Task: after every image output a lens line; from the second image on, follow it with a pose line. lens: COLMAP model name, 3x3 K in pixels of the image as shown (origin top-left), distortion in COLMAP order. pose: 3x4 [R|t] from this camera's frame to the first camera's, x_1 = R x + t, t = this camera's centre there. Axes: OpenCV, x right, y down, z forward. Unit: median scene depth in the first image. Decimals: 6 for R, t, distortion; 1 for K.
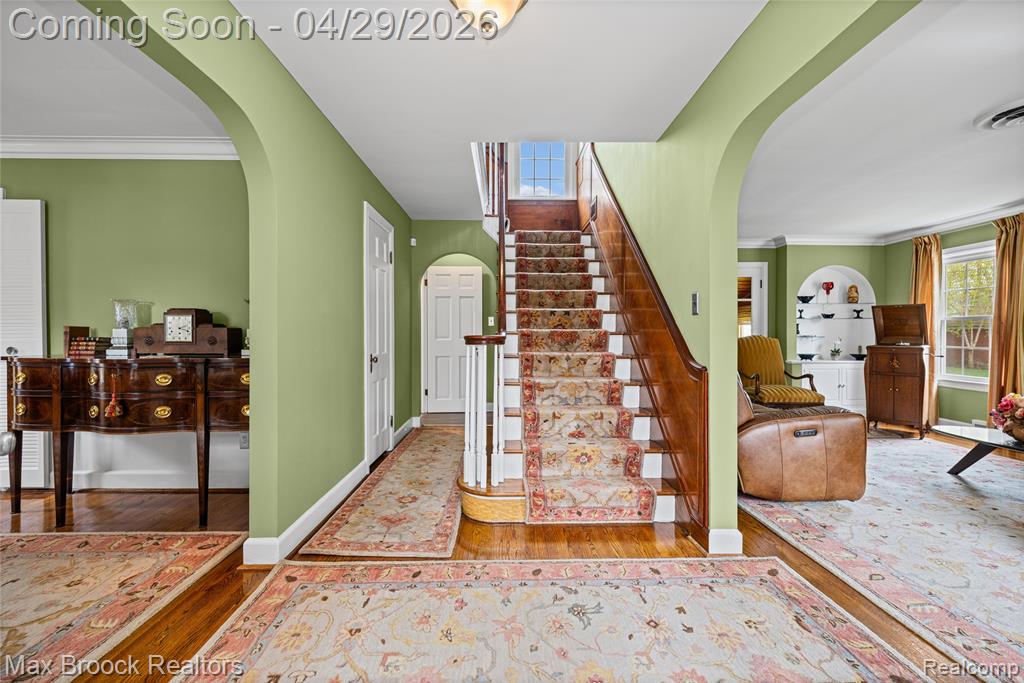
lens RADIAL K [[420.6, 0, 509.7], [0, 420.6, 339.3], [0, 0, 1]] dist [-0.000838, -0.000072]
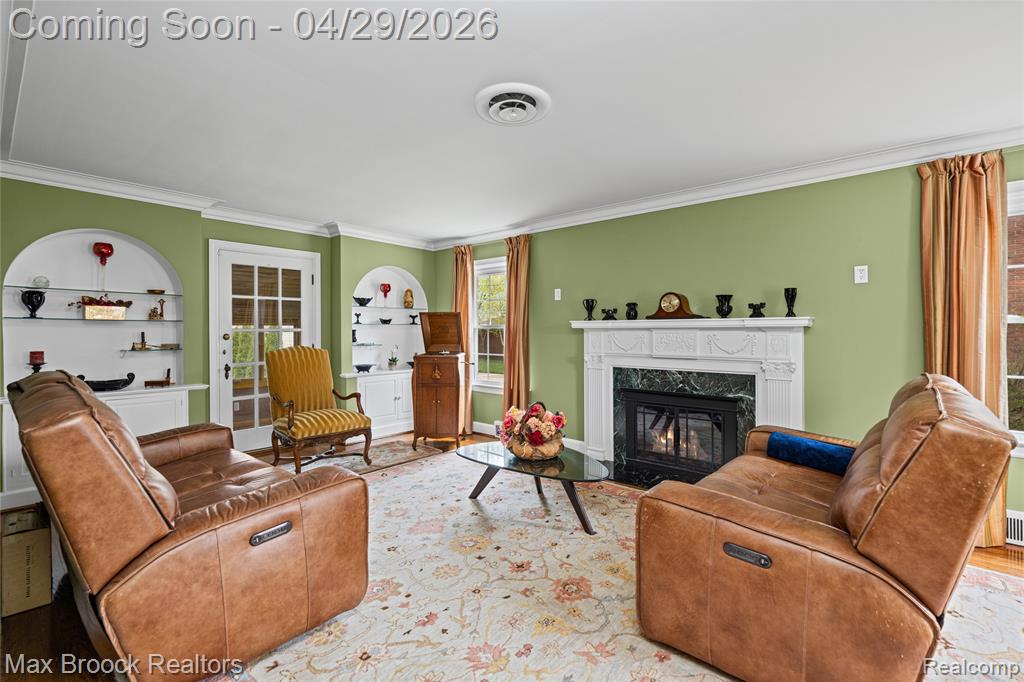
lens RADIAL K [[456.6, 0, 511.2], [0, 456.6, 333.8], [0, 0, 1]] dist [0.006932, -0.005580]
pose [[0.665186, -0.002442, 0.746674, 0.400159], [0.009991, 0.999934, -0.005631, -0.040384], [-0.746611, 0.011206, 0.665167, 0.291505]]
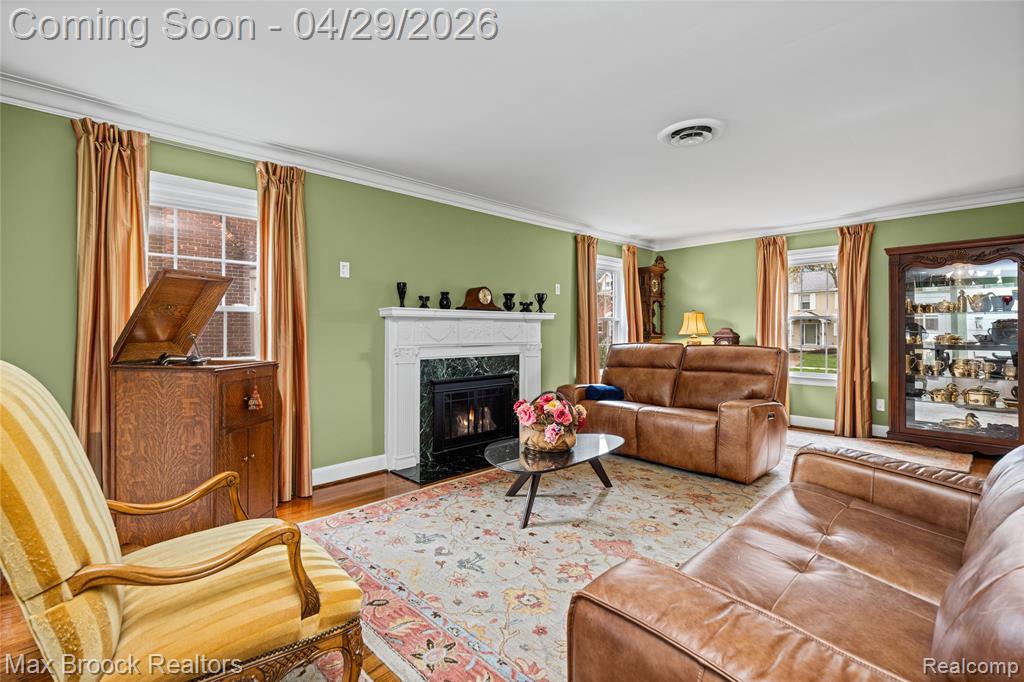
lens RADIAL K [[456.6, 0, 509.4], [0, 456.6, 332.6], [0, 0, 1]] dist [0.006932, -0.005580]
pose [[-0.672977, 0.004555, 0.739650, 0.539527], [0.016336, 0.999829, 0.008707, -0.025763], [-0.739483, 0.017942, -0.672936, 1.724127]]
